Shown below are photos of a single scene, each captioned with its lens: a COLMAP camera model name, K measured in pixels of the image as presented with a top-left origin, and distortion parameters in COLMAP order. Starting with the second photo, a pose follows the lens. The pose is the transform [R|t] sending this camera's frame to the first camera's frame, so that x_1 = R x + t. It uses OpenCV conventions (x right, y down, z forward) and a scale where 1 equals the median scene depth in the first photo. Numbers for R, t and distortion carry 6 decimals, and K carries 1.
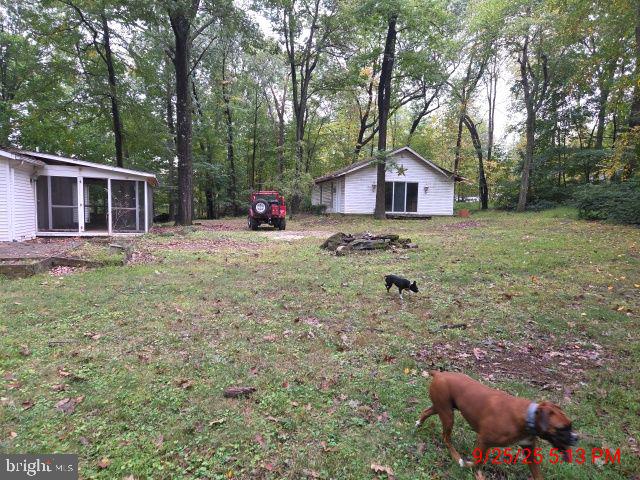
lens RADIAL K [[428.8, 0, 319.6], [0, 428.8, 237.8], [0, 0, 1]] dist [0.044094, 0.001540]
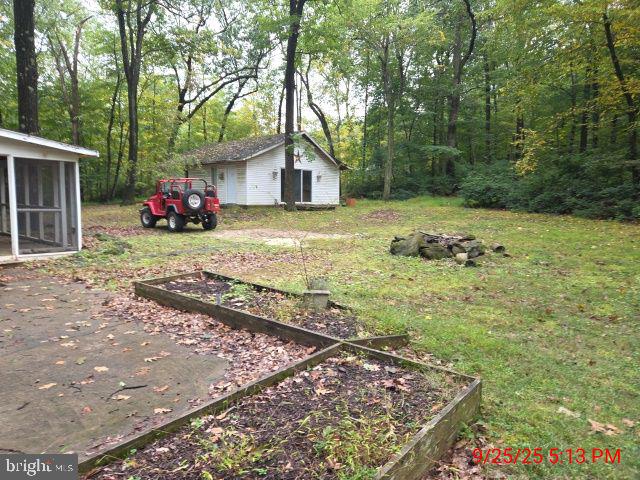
lens RADIAL K [[428.8, 0, 319.9], [0, 428.8, 241.8], [0, 0, 1]] dist [0.044094, 0.001540]
pose [[0.857581, -0.061763, 0.510627, -0.263463], [0.038030, 0.997661, 0.056804, -0.027409], [-0.512941, -0.029295, 0.857924, 0.197165]]
